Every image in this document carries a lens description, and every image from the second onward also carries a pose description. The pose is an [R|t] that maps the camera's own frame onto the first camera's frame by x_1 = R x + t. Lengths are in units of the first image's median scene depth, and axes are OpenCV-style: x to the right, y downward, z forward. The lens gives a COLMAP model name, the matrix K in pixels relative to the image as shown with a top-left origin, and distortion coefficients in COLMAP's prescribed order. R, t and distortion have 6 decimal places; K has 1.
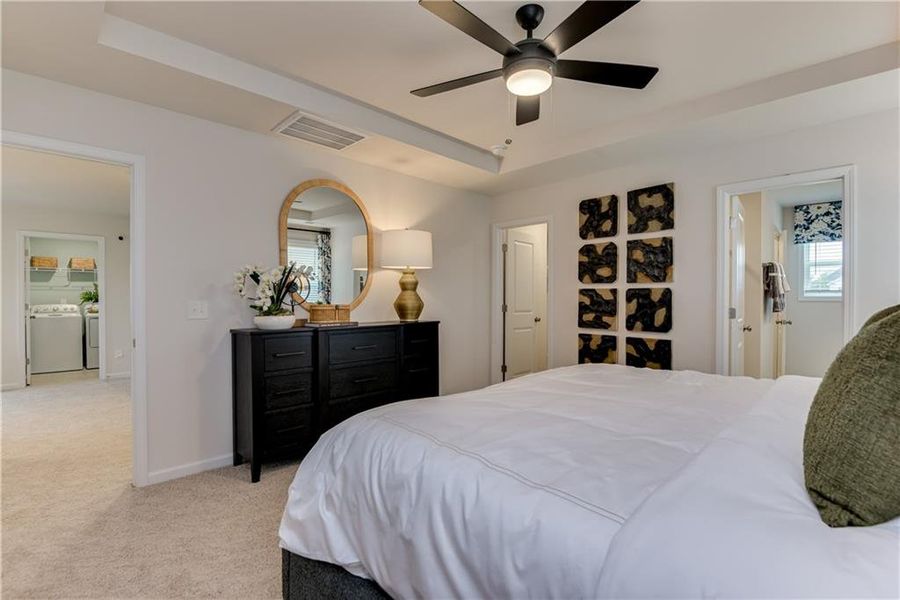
lens RADIAL K [[412.5, 0, 450.7], [0, 412.5, 303.8], [0, 0, 1]] dist [-0.022310, -0.000682]
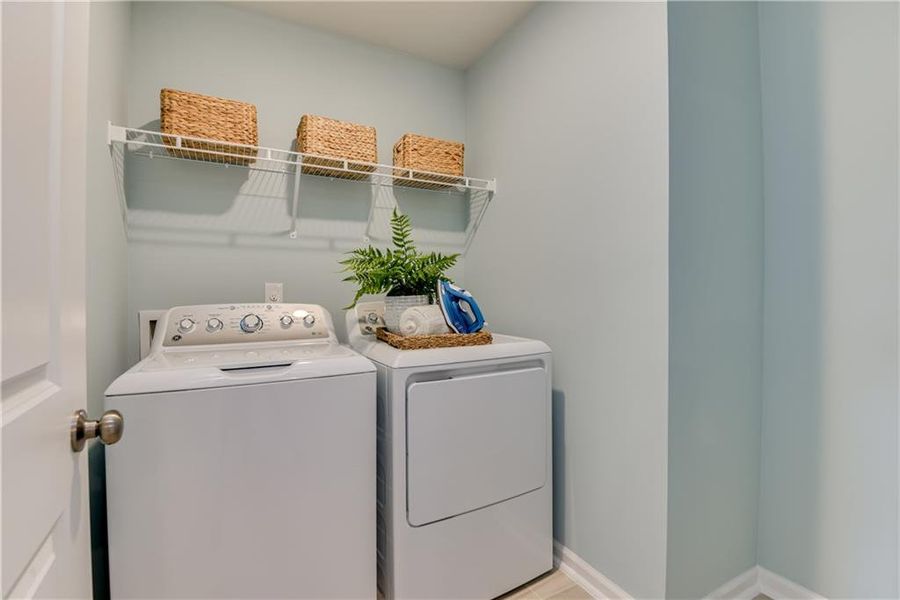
lens RADIAL K [[409.5, 0, 450.6], [0, 409.5, 290.3], [0, 0, 1]] dist [-0.000180, -0.000151]
pose [[0.965839, -0.001559, -0.259138, -1.109775], [-0.000643, 0.999964, -0.008410, -0.006211], [0.259142, 0.008289, 0.965804, 1.103082]]
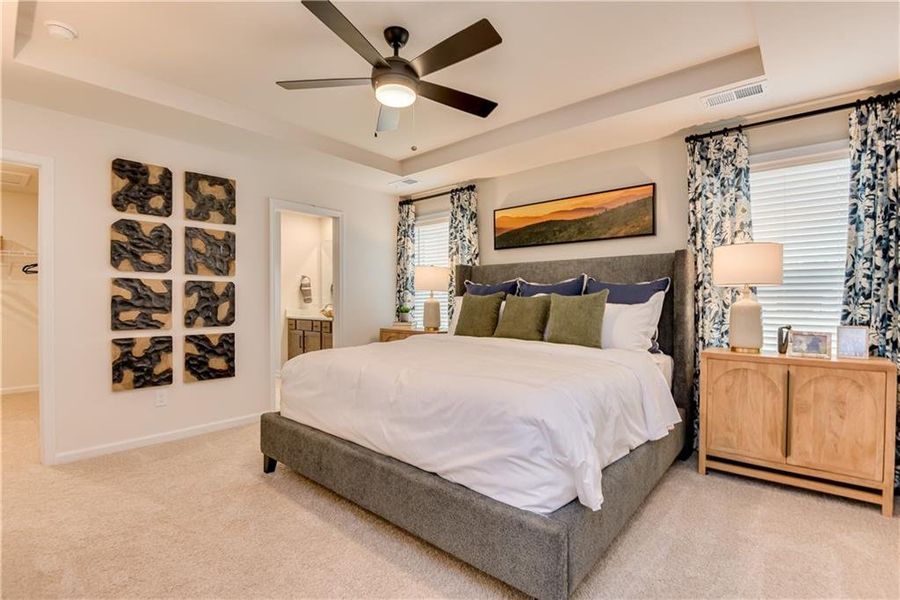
lens RADIAL K [[412.5, 0, 450.7], [0, 412.5, 303.8], [0, 0, 1]] dist [-0.022310, -0.000682]
pose [[-0.081660, -0.013015, 0.996575, -0.486433], [0.010393, 0.999849, 0.013909, 0.006874], [-0.996606, 0.011493, -0.081512, 0.493497]]
